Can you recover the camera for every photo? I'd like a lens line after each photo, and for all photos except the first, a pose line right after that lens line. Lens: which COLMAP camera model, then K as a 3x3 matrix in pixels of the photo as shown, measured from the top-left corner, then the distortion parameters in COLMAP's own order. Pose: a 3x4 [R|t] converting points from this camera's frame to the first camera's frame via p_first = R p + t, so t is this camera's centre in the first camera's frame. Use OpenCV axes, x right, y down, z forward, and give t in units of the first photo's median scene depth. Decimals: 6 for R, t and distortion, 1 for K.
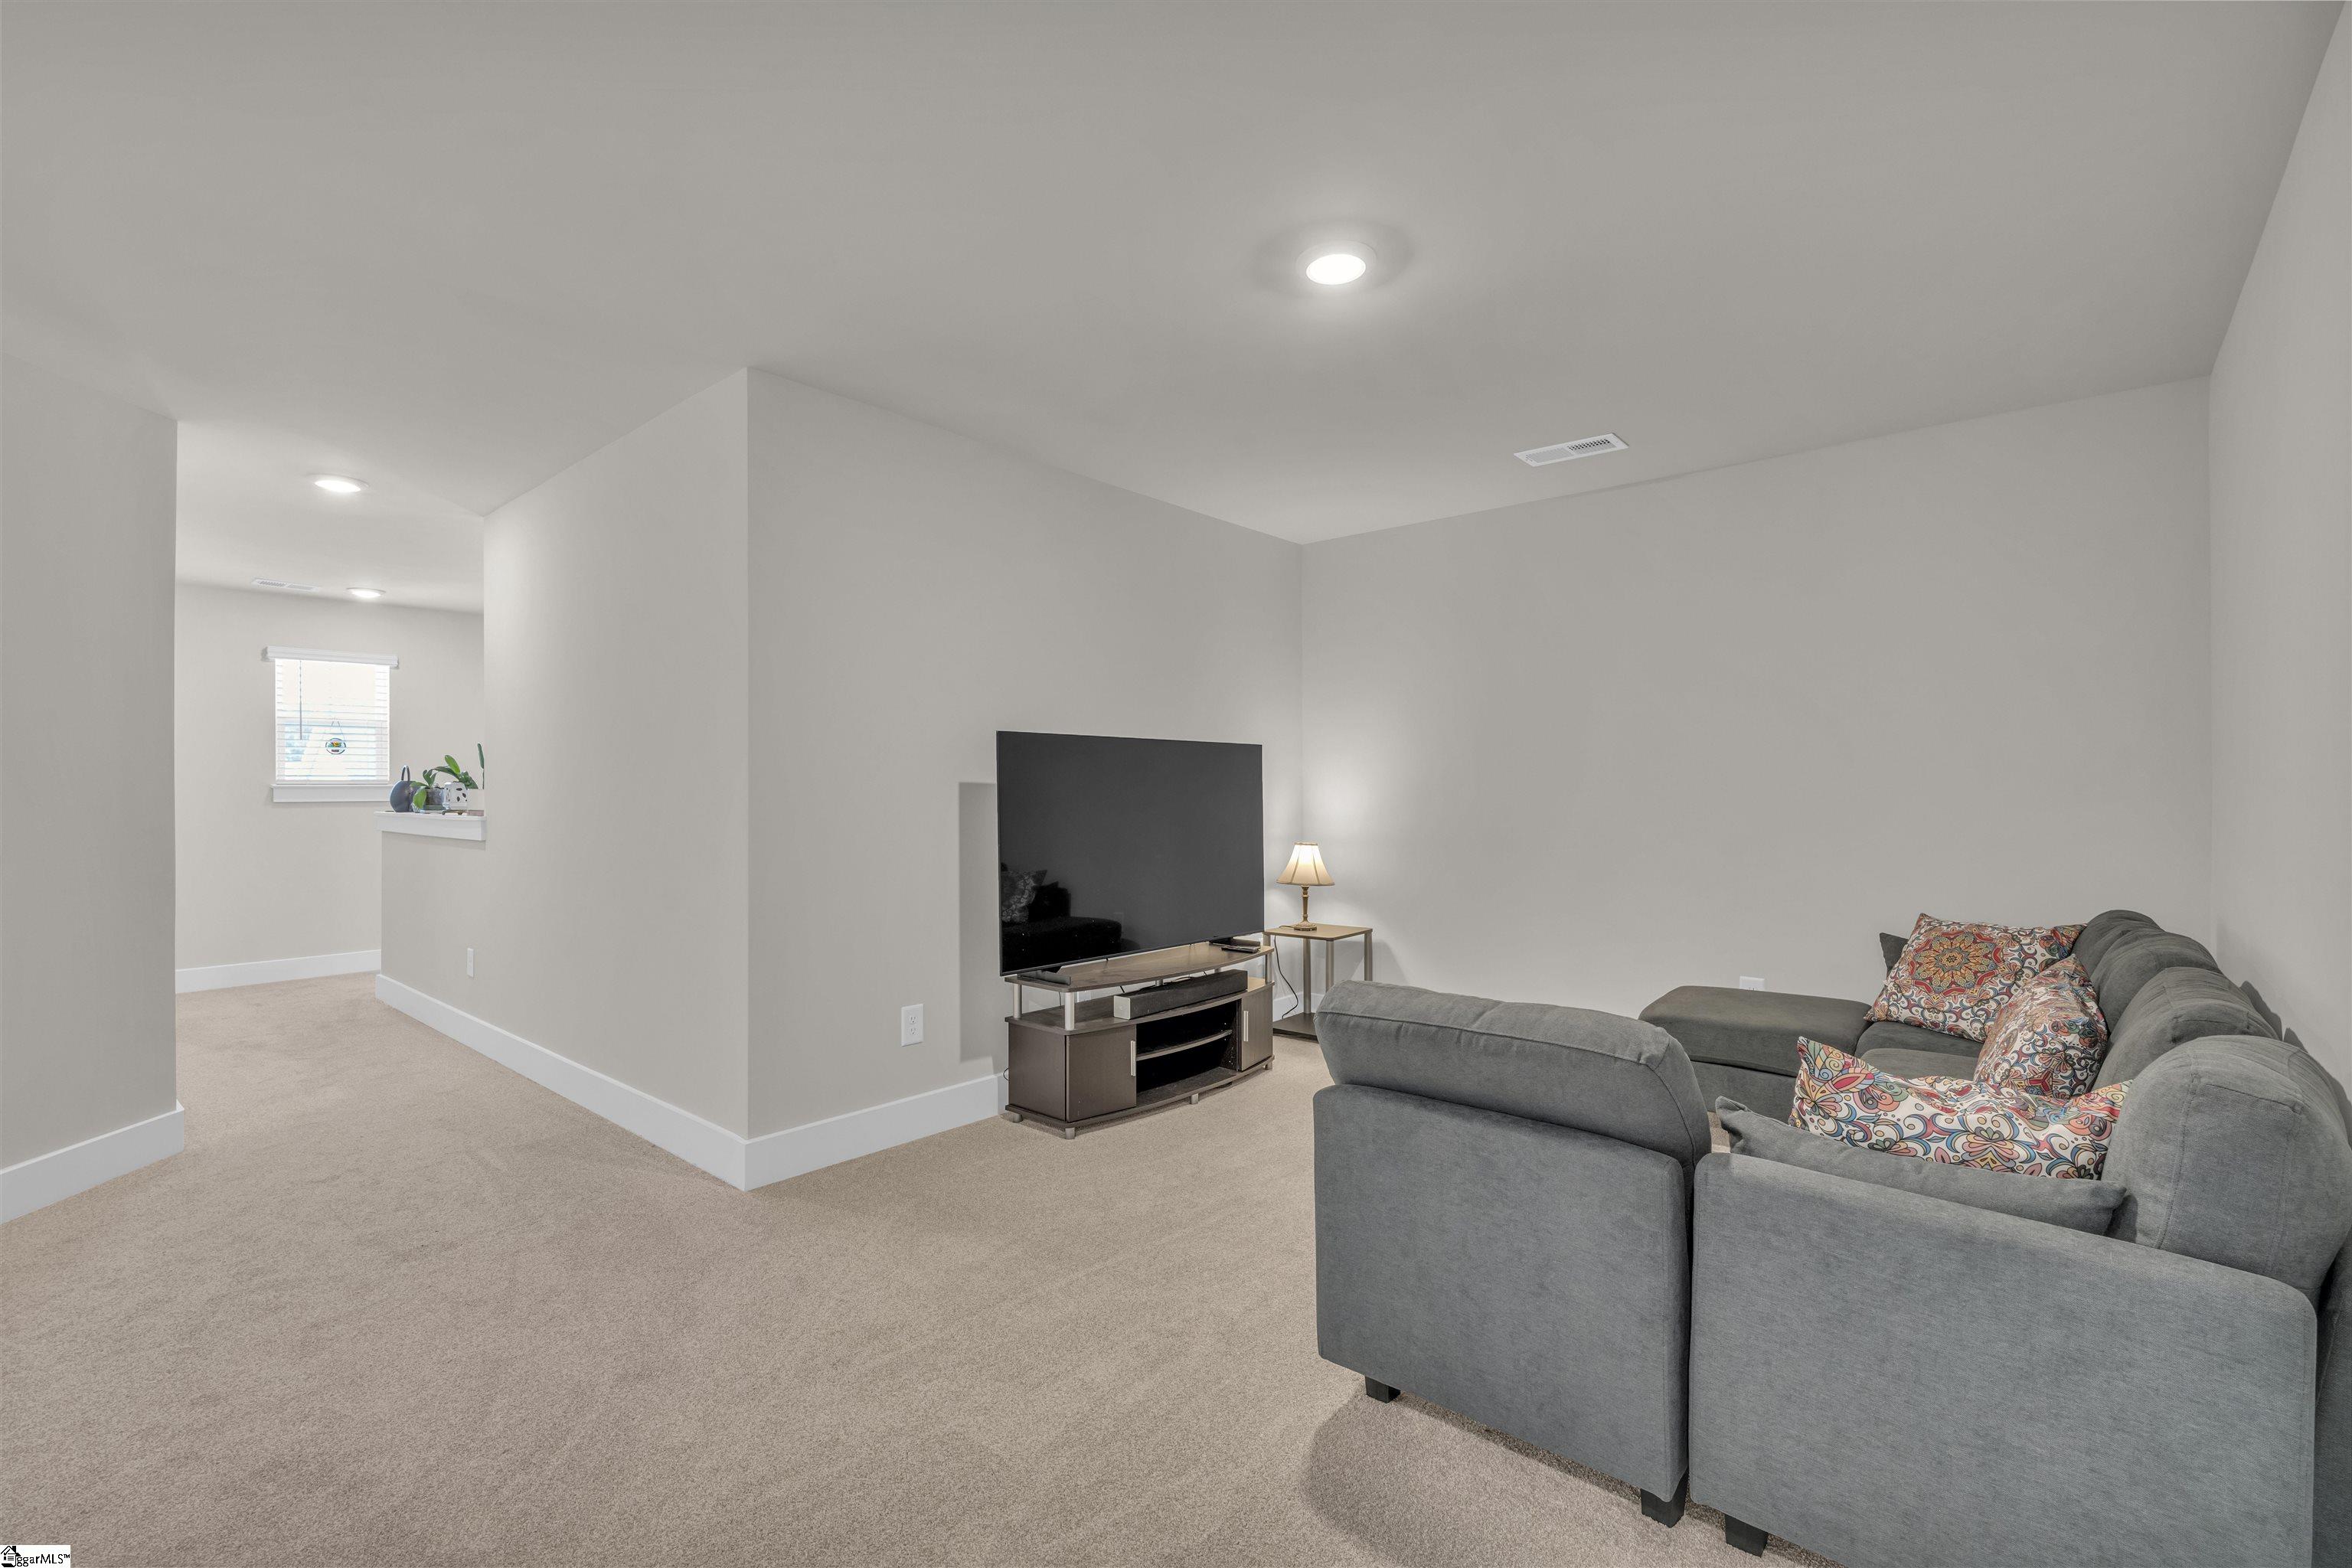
lens RADIAL K [[1021.7, 0, 1175.9], [0, 1021.7, 789.8], [0, 0, 1]] dist [-0.004426, 0.000482]
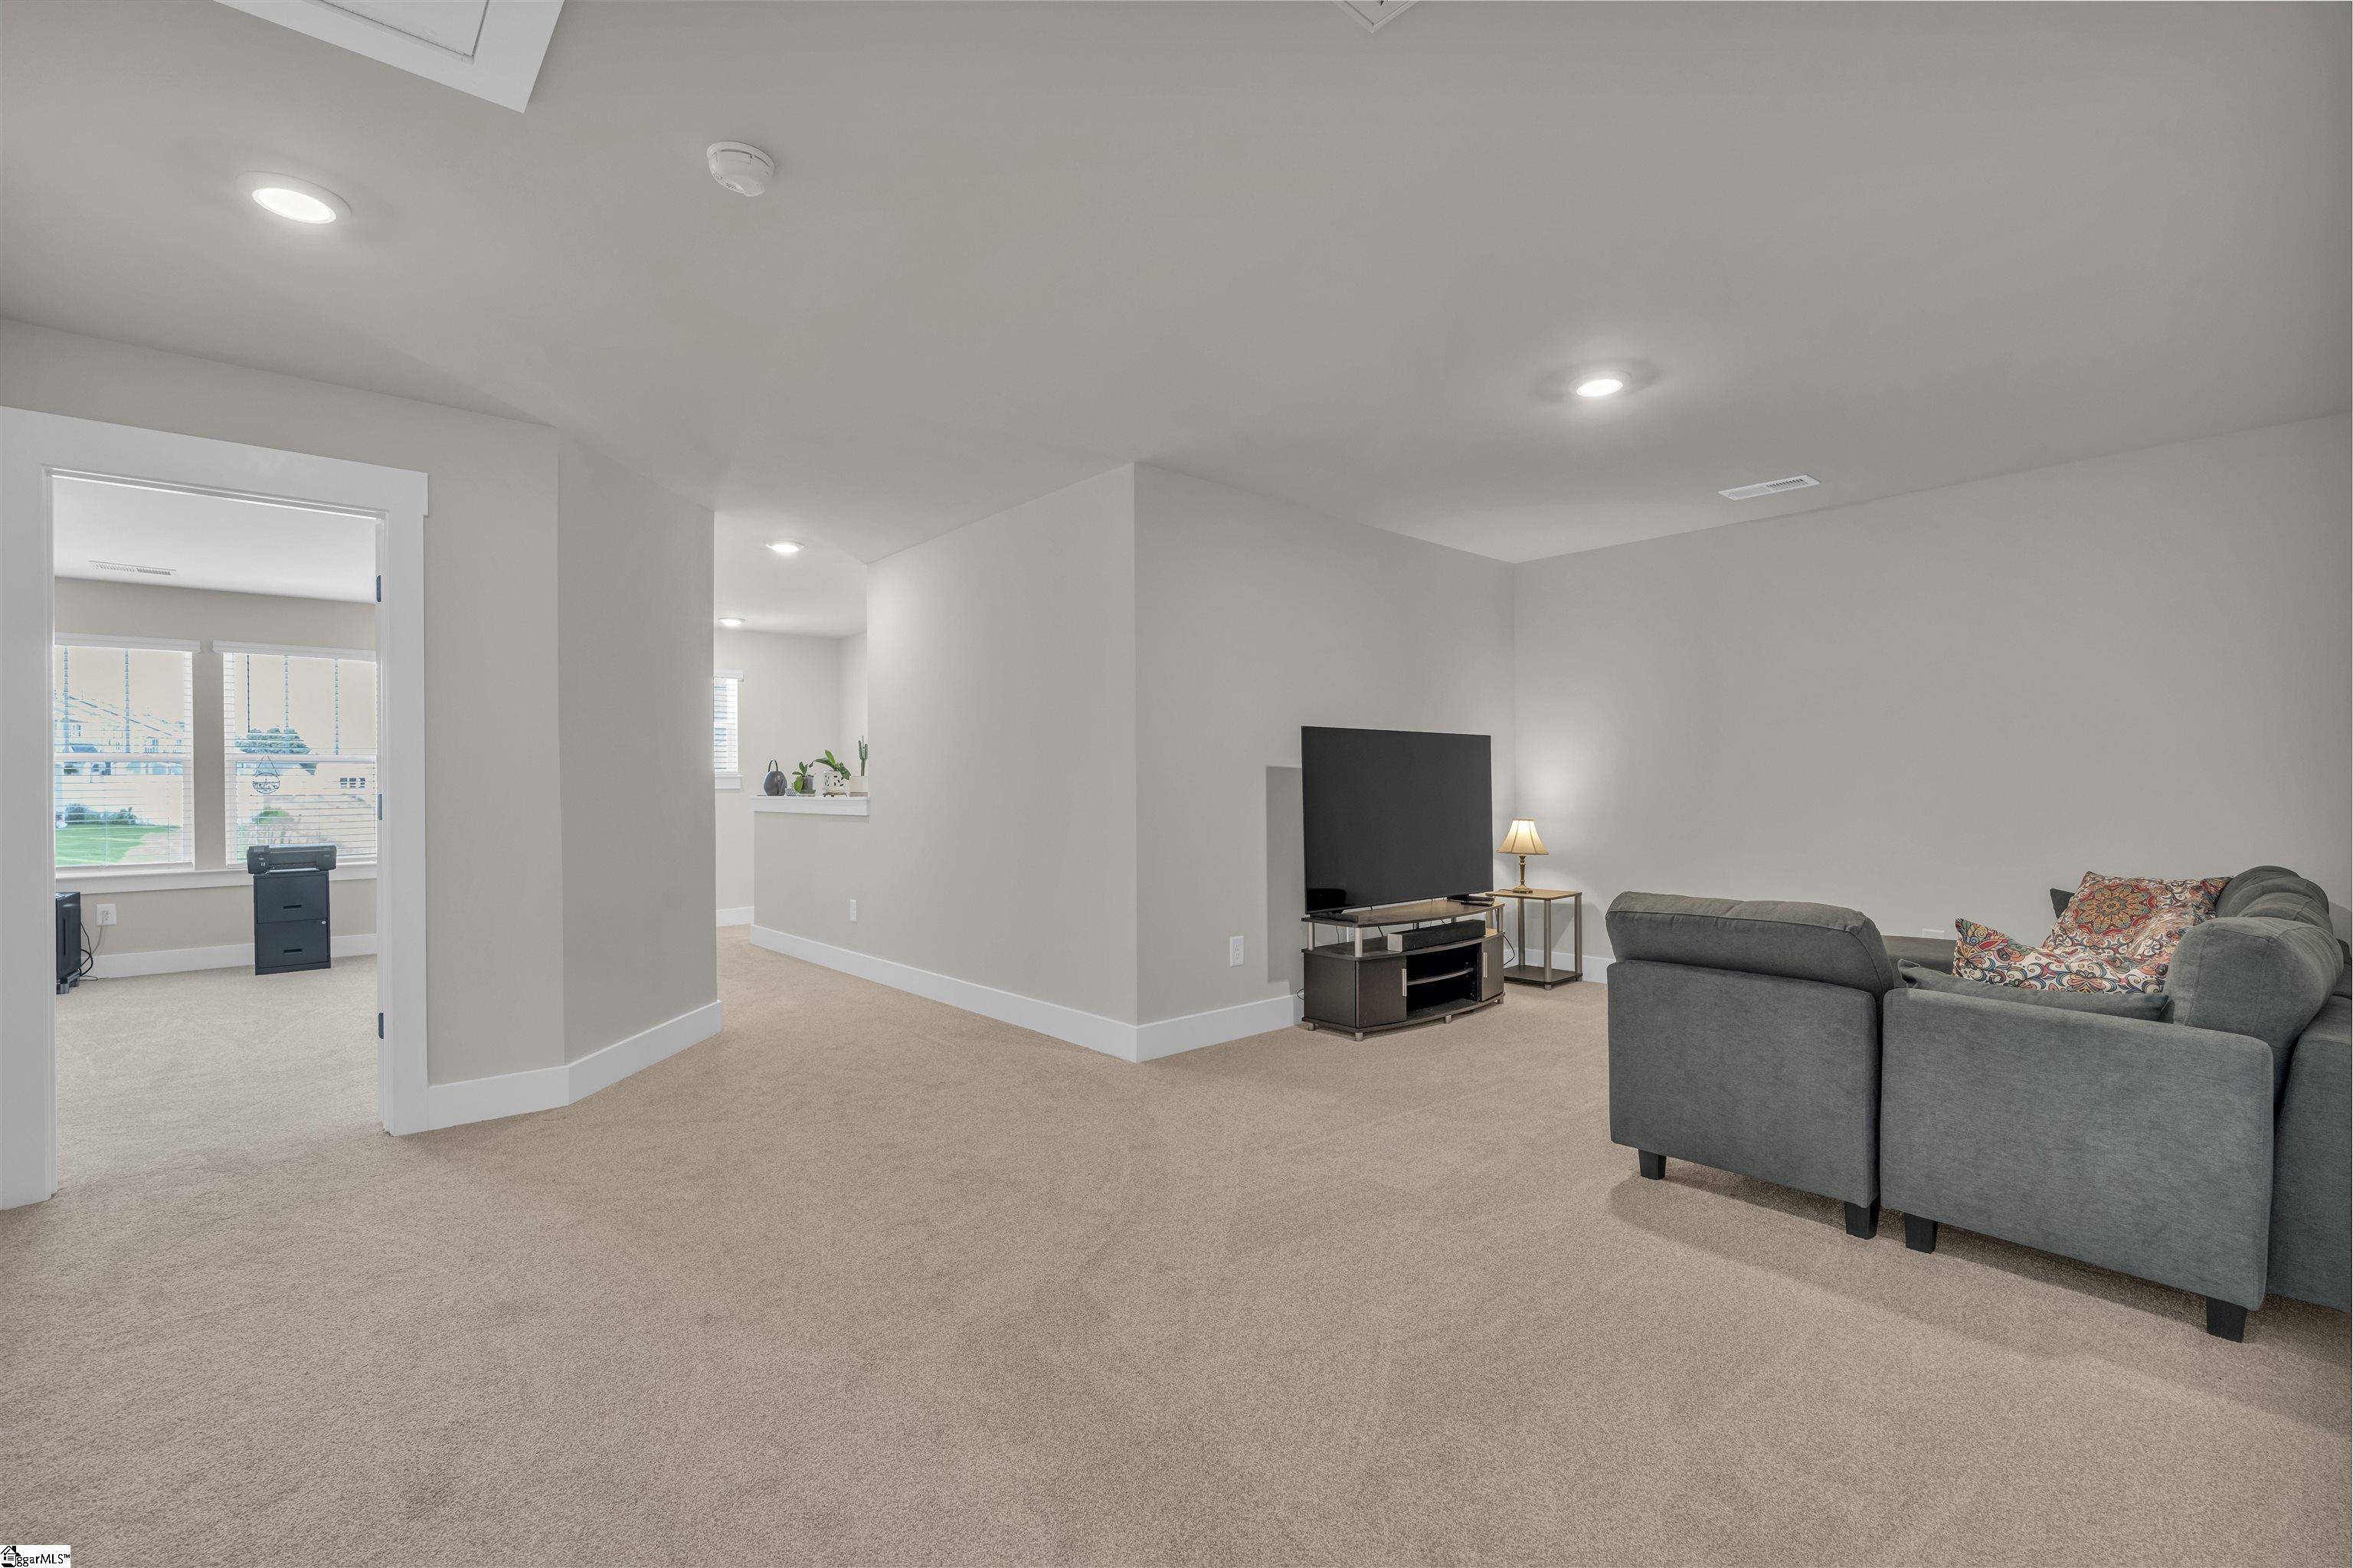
lens RADIAL K [[1022.2, 0, 1177.9], [0, 1022.2, 786.5], [0, 0, 1]] dist [-0.004426, 0.000482]
pose [[0.991346, -0.003297, -0.131232, -0.184464], [0.003398, 0.999994, 0.000543, 0.020657], [0.131230, -0.000984, 0.991351, -0.357075]]
